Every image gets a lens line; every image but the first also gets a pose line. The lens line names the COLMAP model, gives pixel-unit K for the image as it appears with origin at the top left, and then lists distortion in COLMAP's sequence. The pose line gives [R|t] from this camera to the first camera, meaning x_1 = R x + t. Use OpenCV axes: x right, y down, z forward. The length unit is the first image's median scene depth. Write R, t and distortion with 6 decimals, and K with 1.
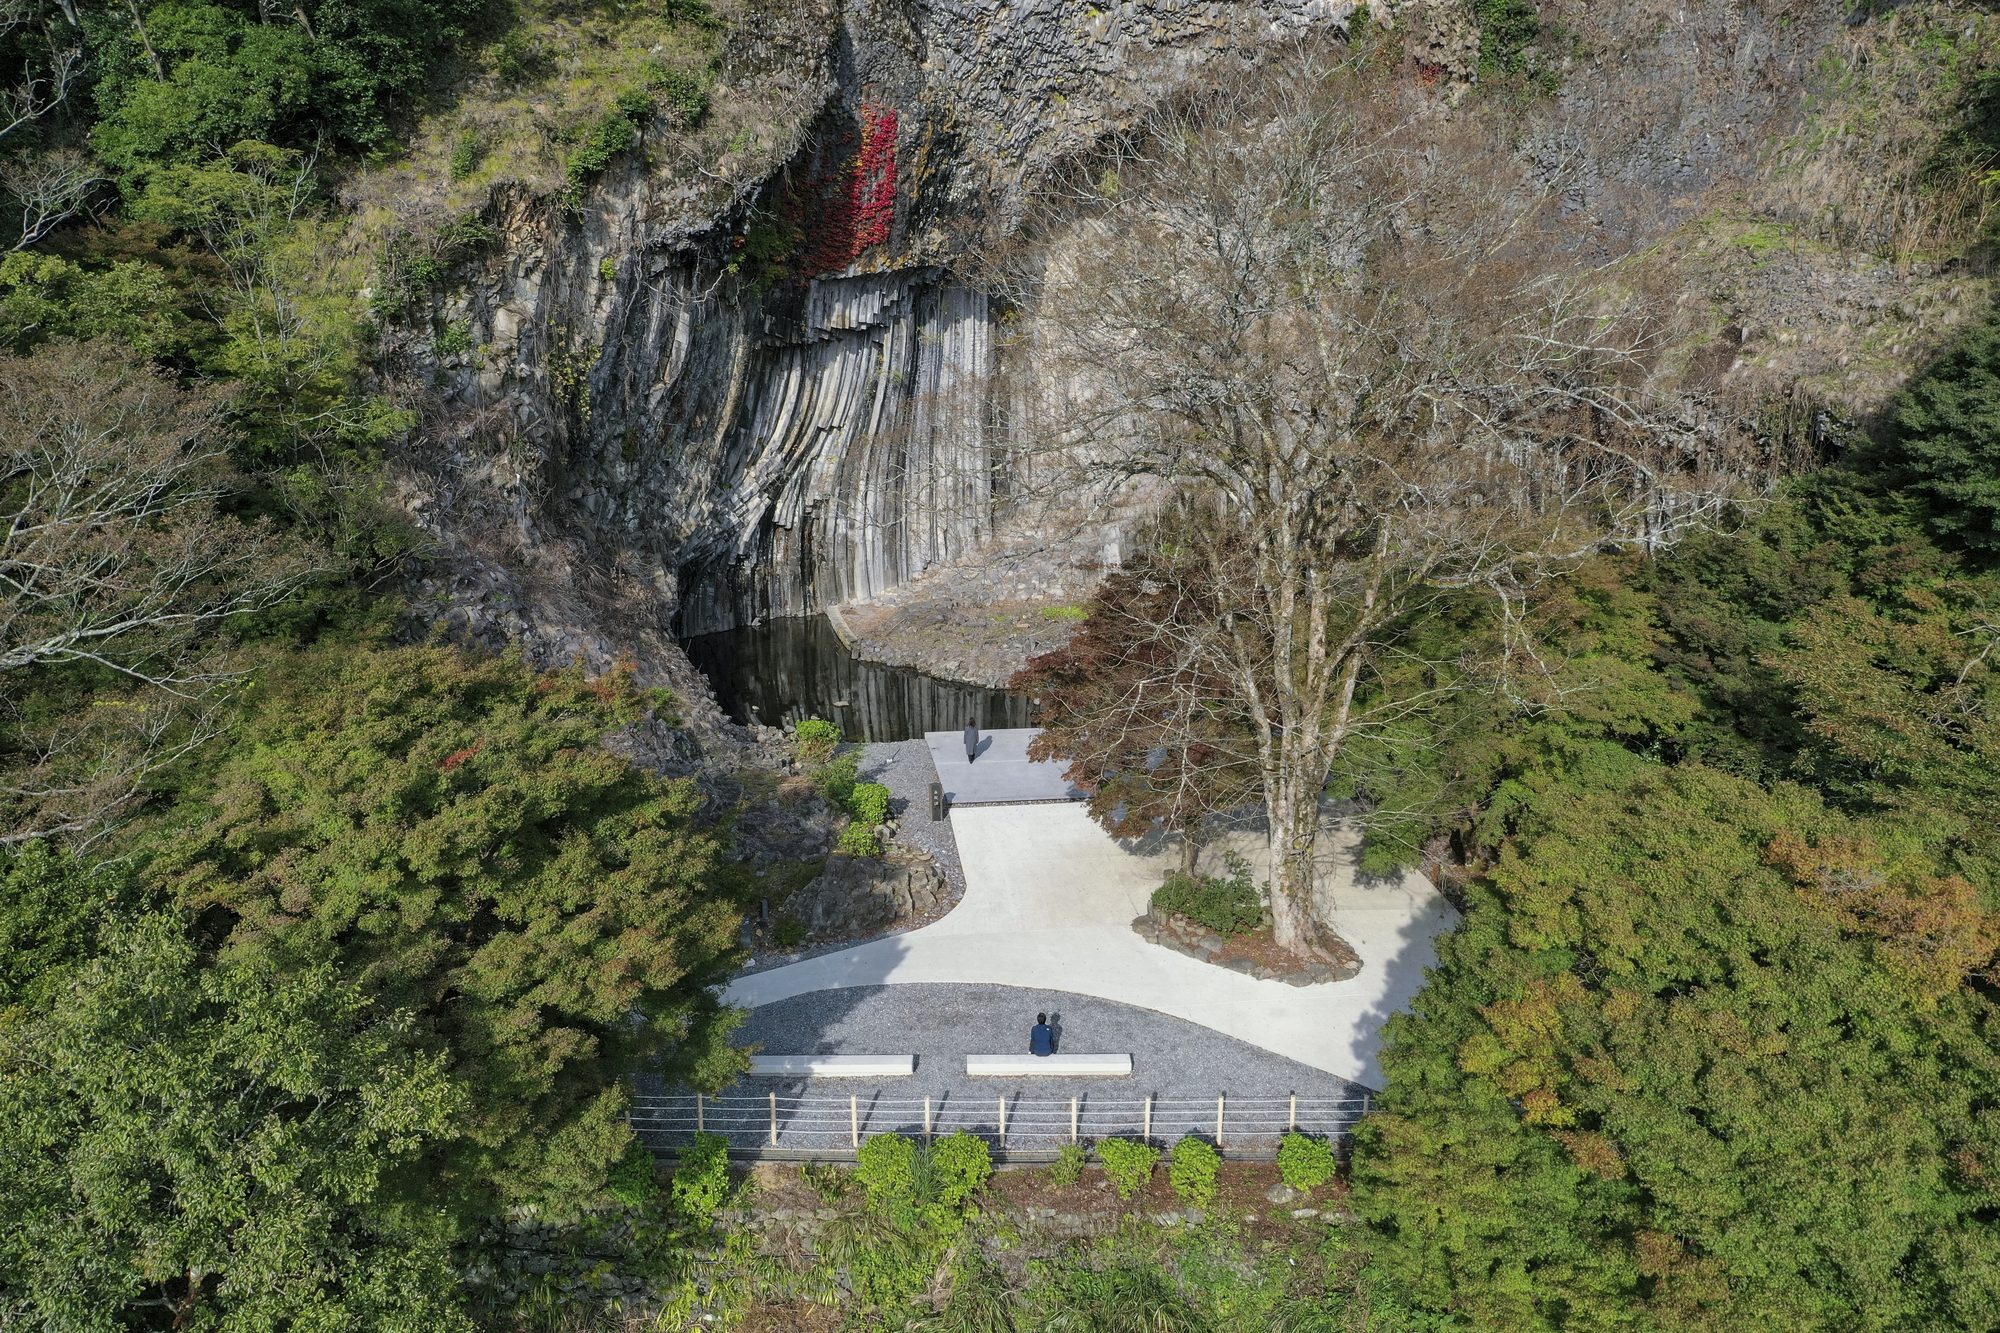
lens RADIAL K [[1595.5, 0, 992.4], [0, 1595.5, 670.2], [0, 0, 1]] dist [0.011010, -0.004309]
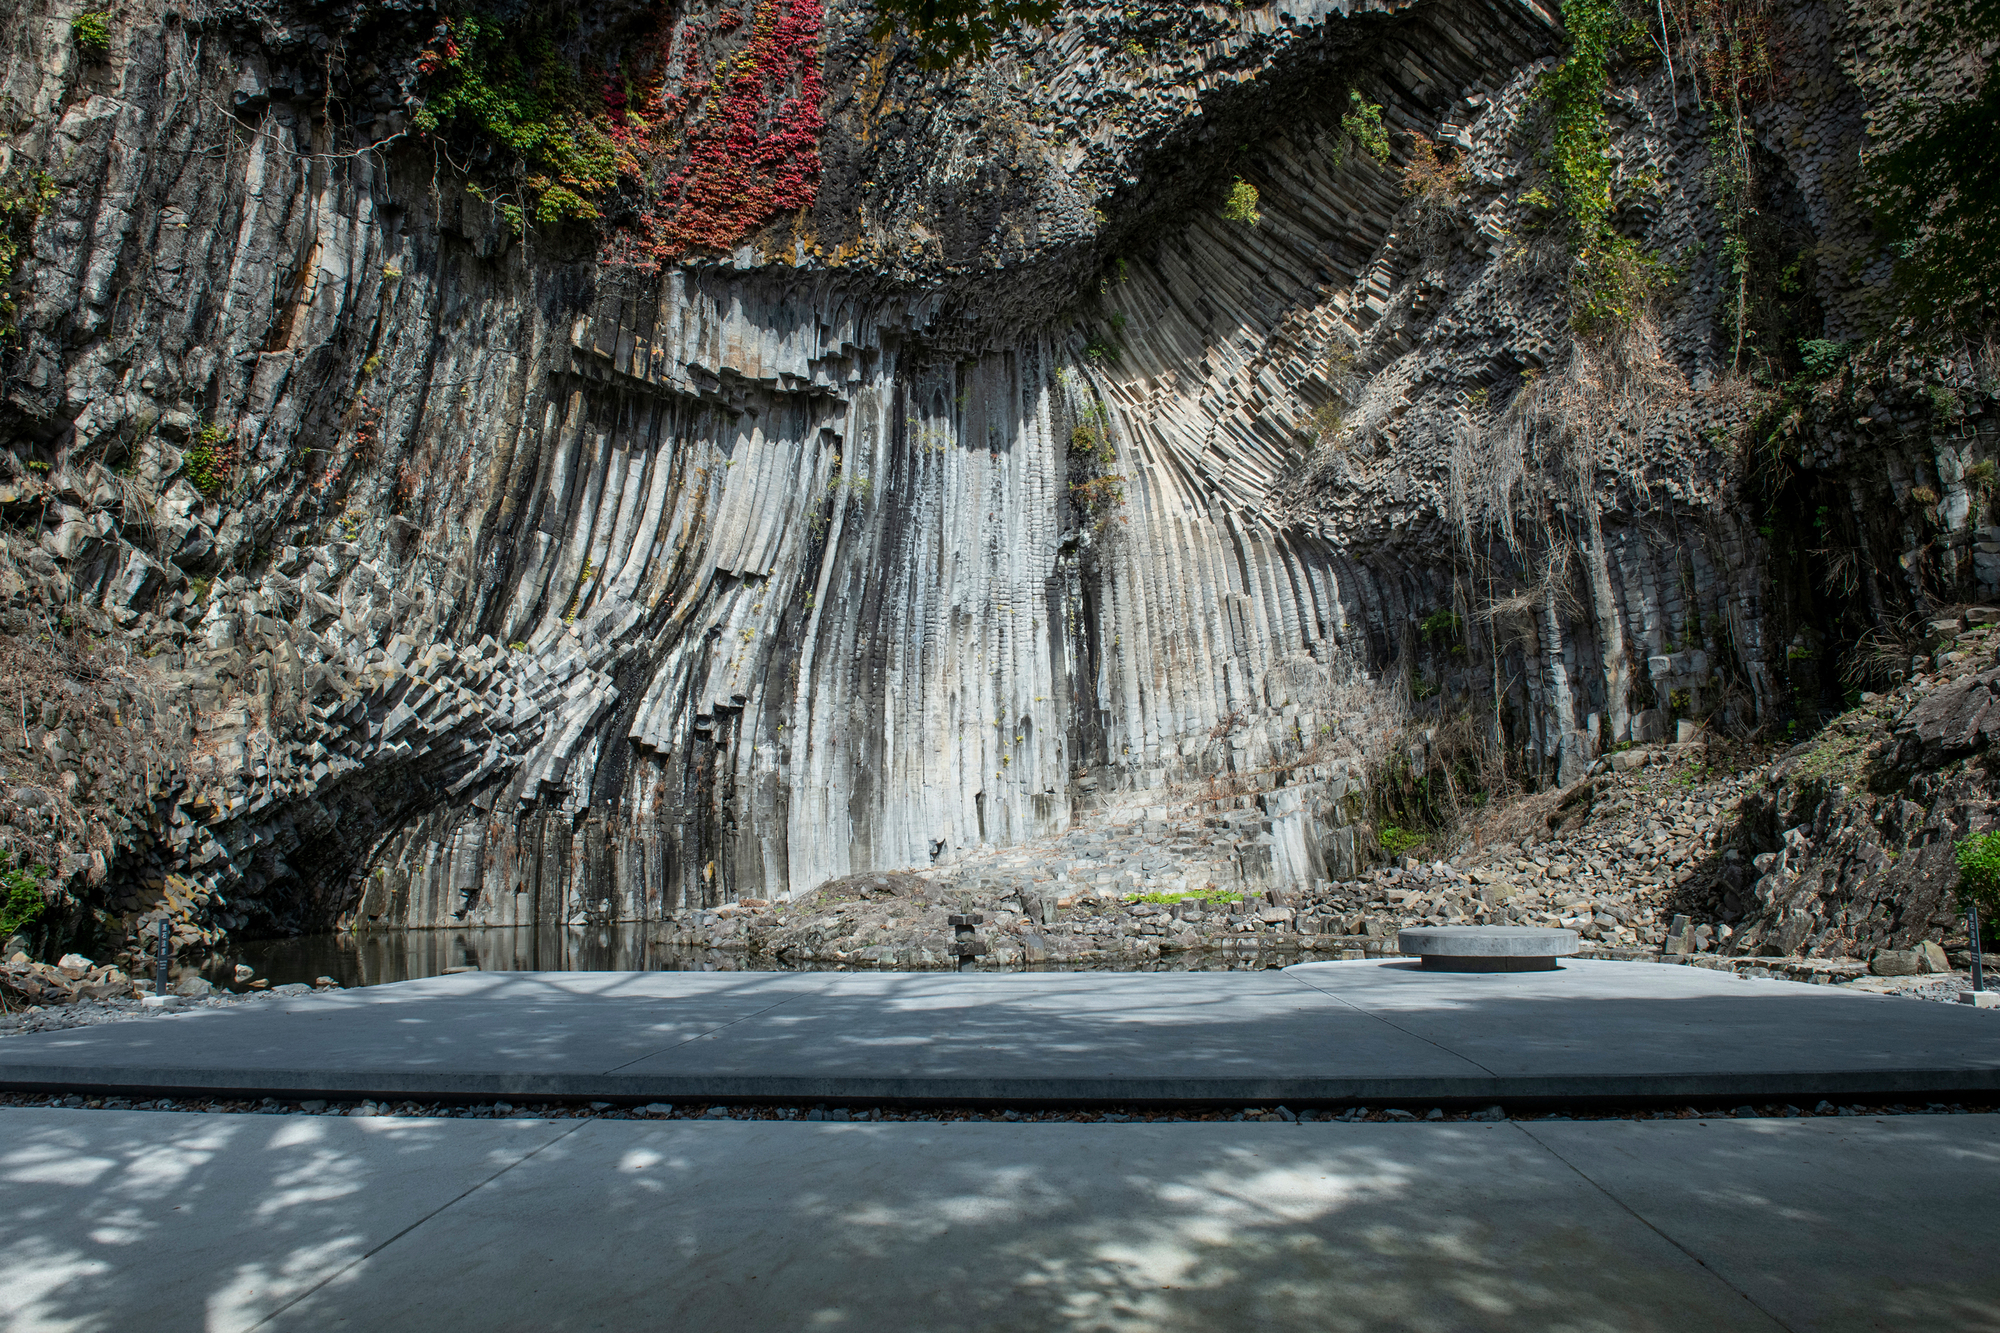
lens RADIAL K [[1390.0, 0, 996.3], [0, 1390.0, 666.2], [0, 0, 1]] dist [-0.042702, -0.006336]
pose [[0.976998, -0.040939, -0.209281, 0.109733], [-0.042032, 0.925176, -0.377203, 0.074941], [0.209064, 0.377324, 0.902175, 0.733053]]
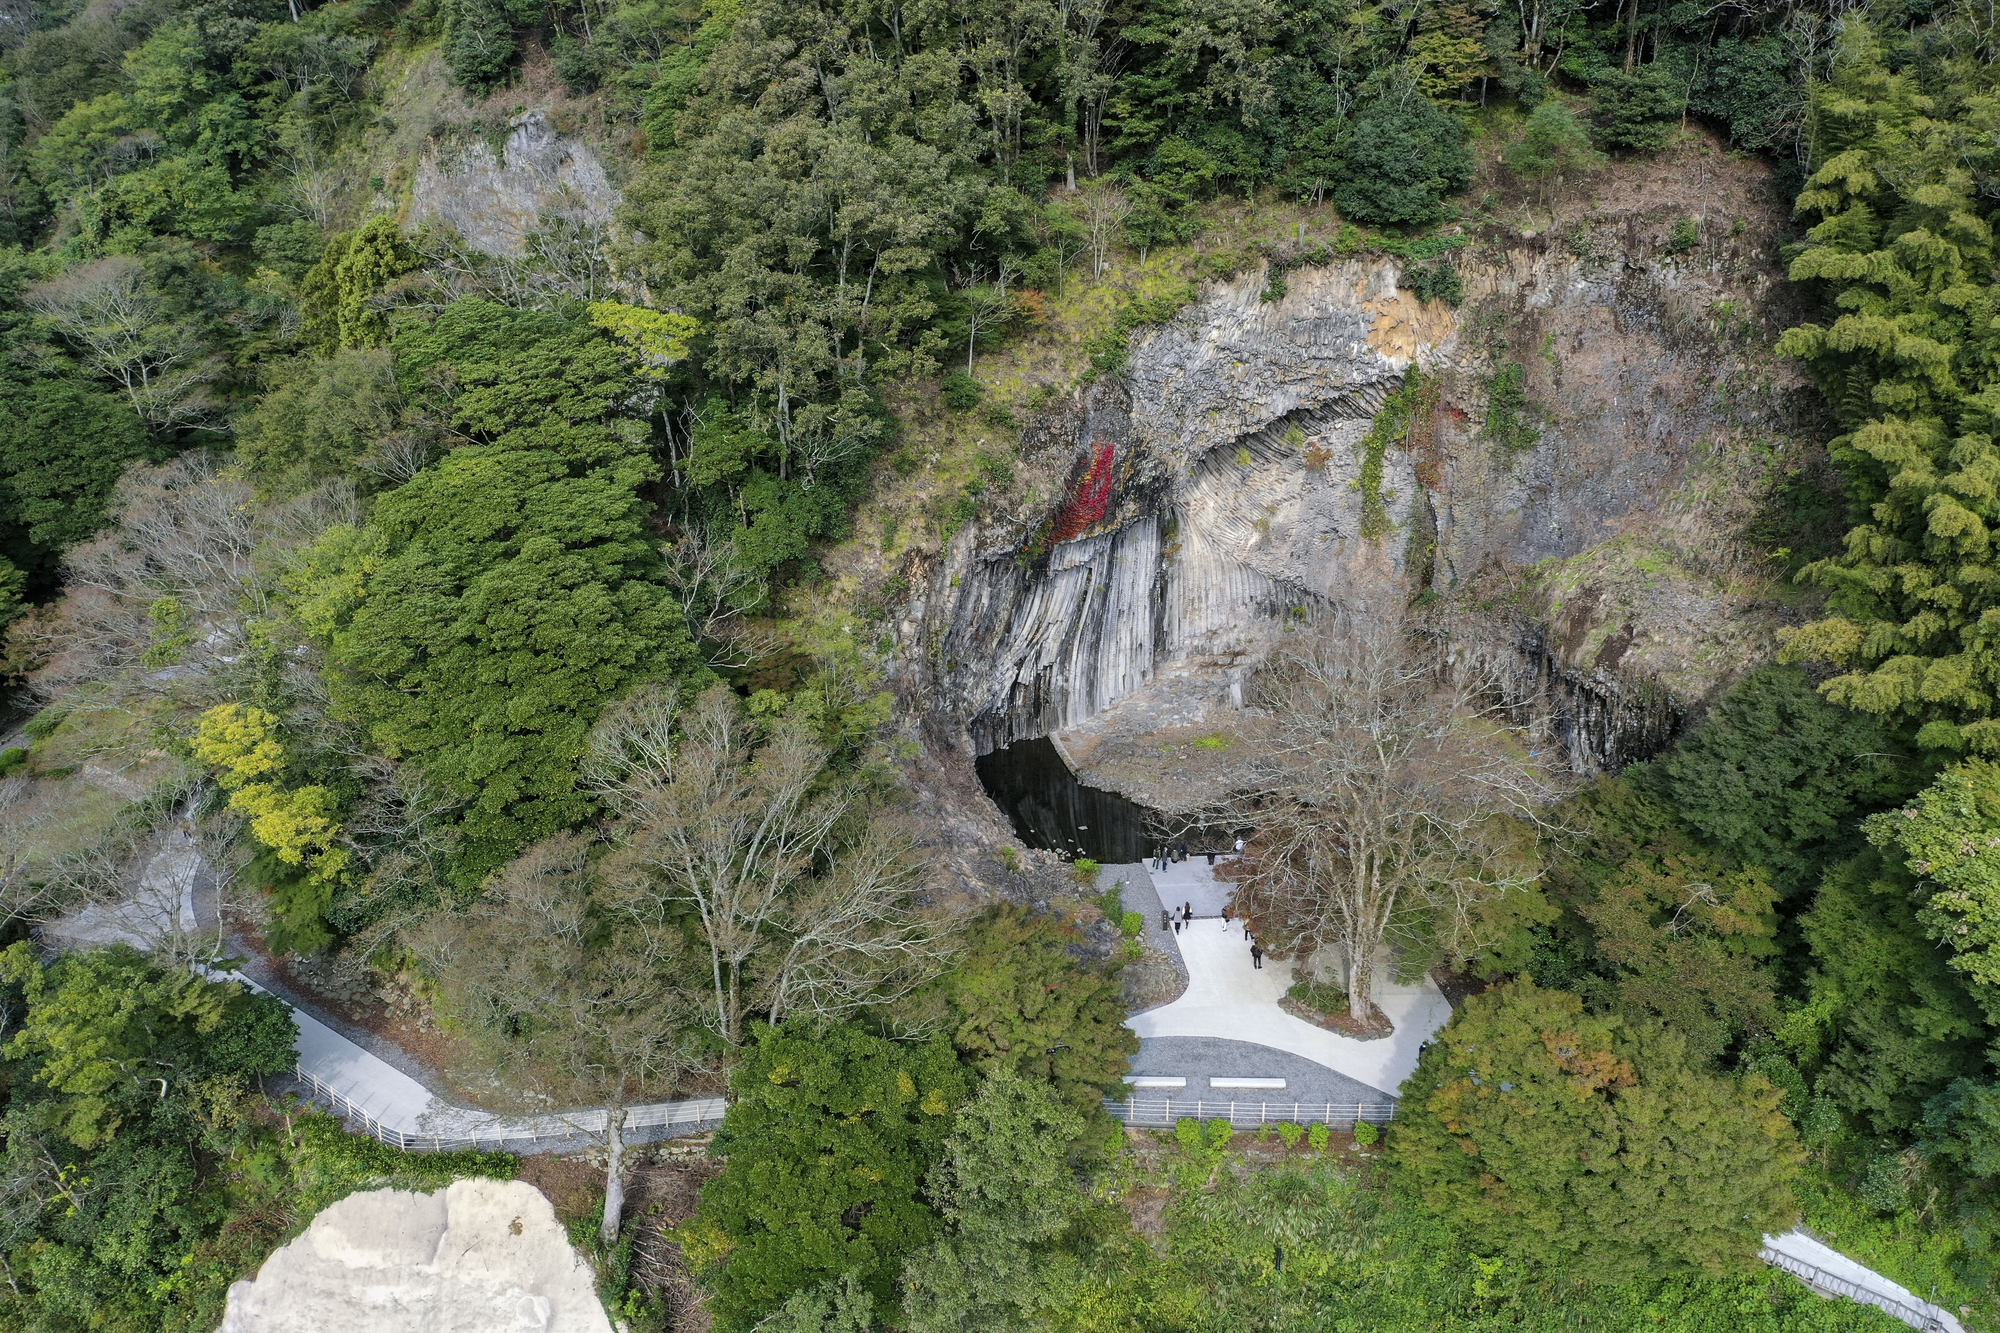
lens RADIAL K [[1595.5, 0, 988.7], [0, 1595.5, 669.1], [0, 0, 1]] dist [0.011010, -0.004309]
pose [[0.999425, 0.009415, -0.032577, -0.145235], [-0.007004, 0.997282, 0.073344, -0.272921], [0.033179, -0.073073, 0.996775, -0.660604]]
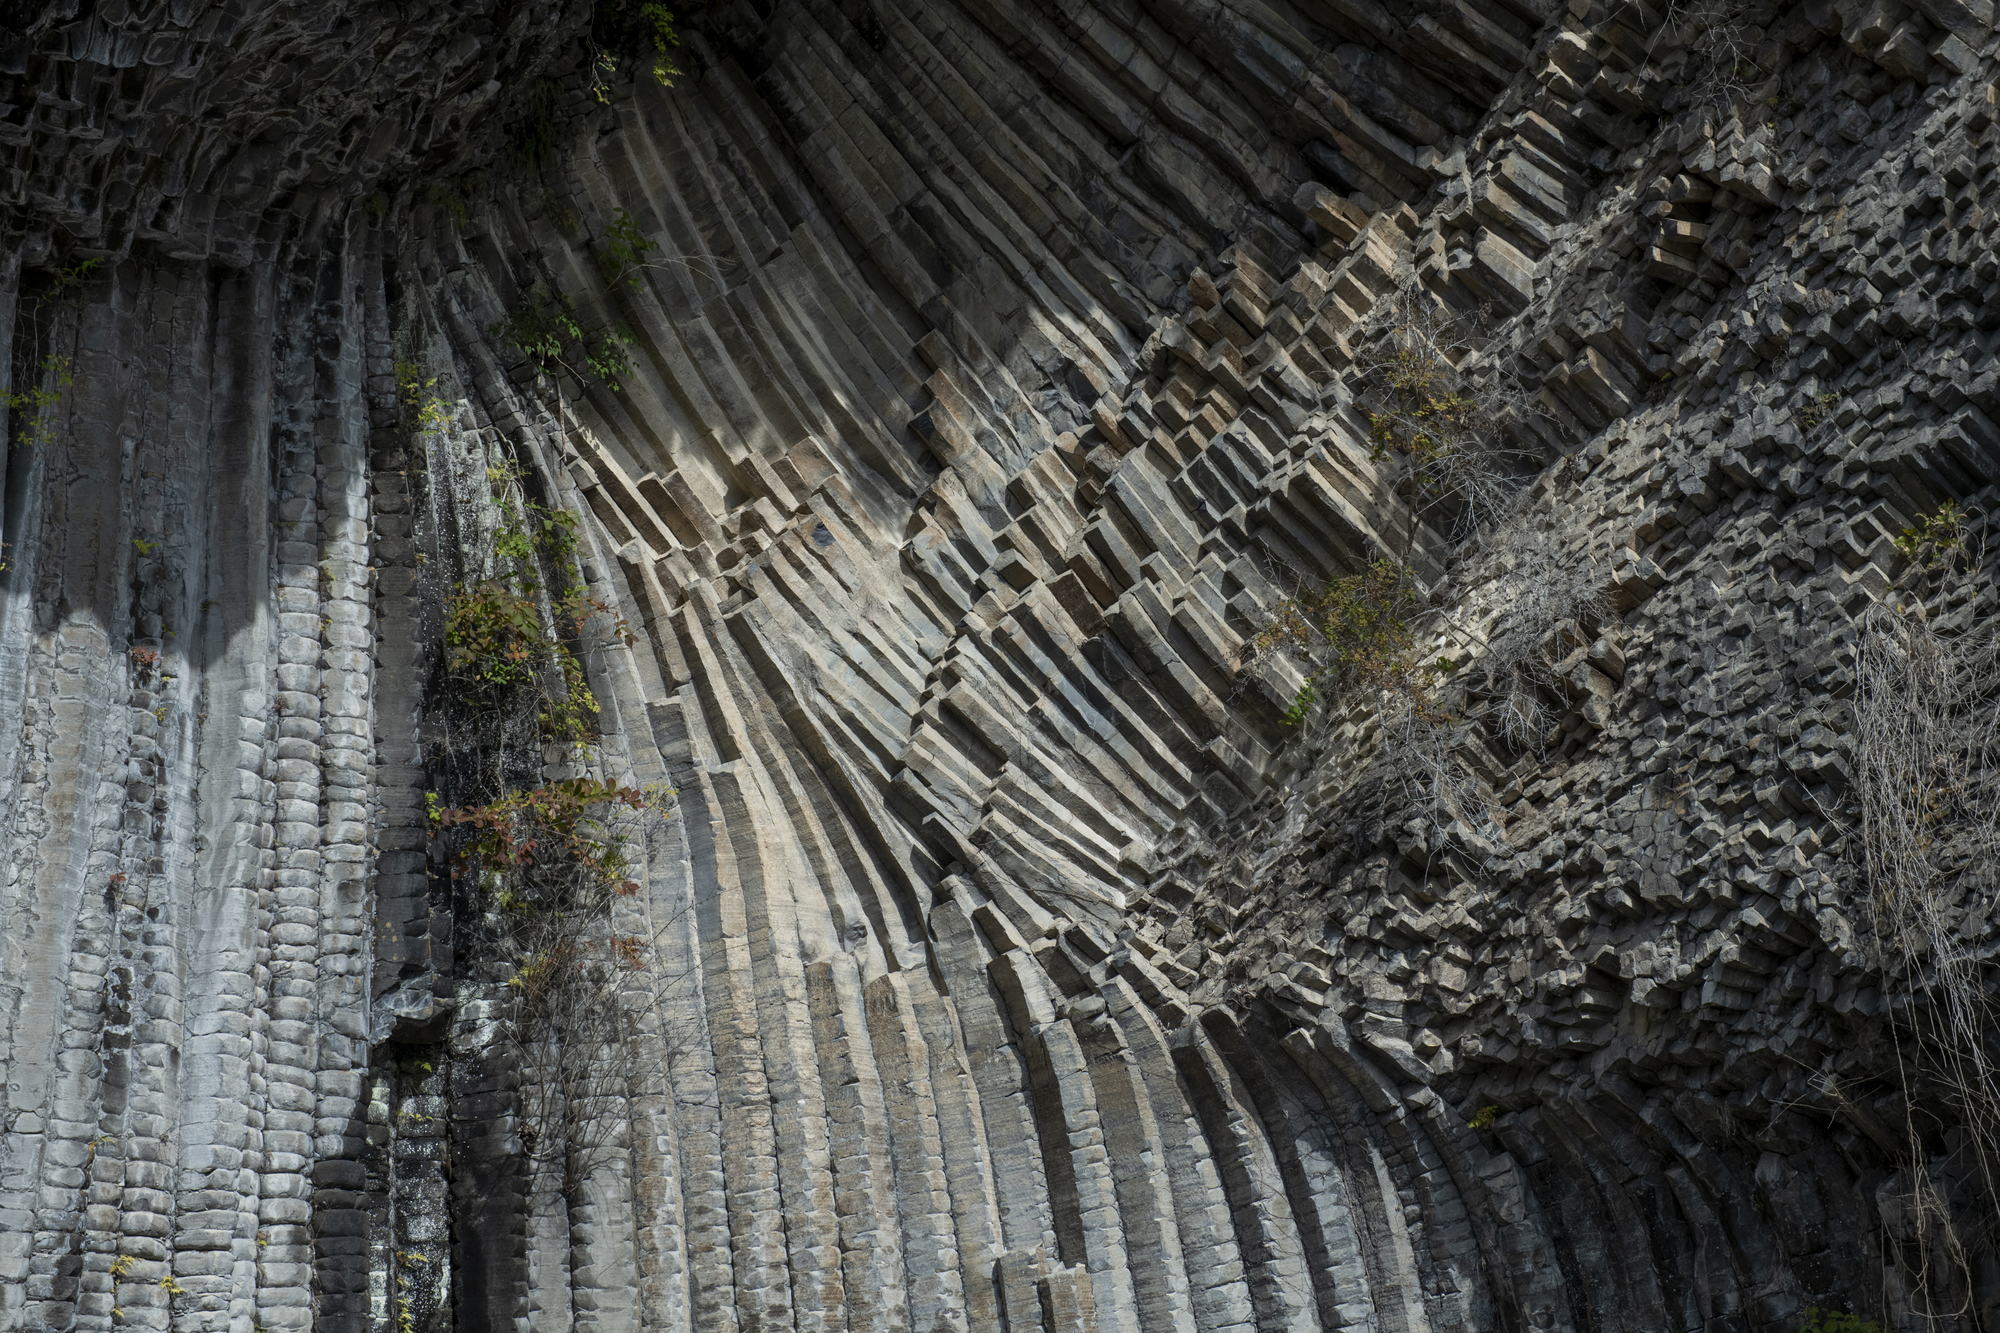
lens RADIAL K [[3839.3, 0, 1062.1], [0, 3839.3, 623.3], [0, 0, 1]] dist [0.170560, 0.000000]
pose [[0.995701, -0.024076, 0.089440, 0.040675], [0.074667, 0.780035, -0.621265, 0.024263], [-0.054809, 0.625273, 0.778479, 0.928559]]
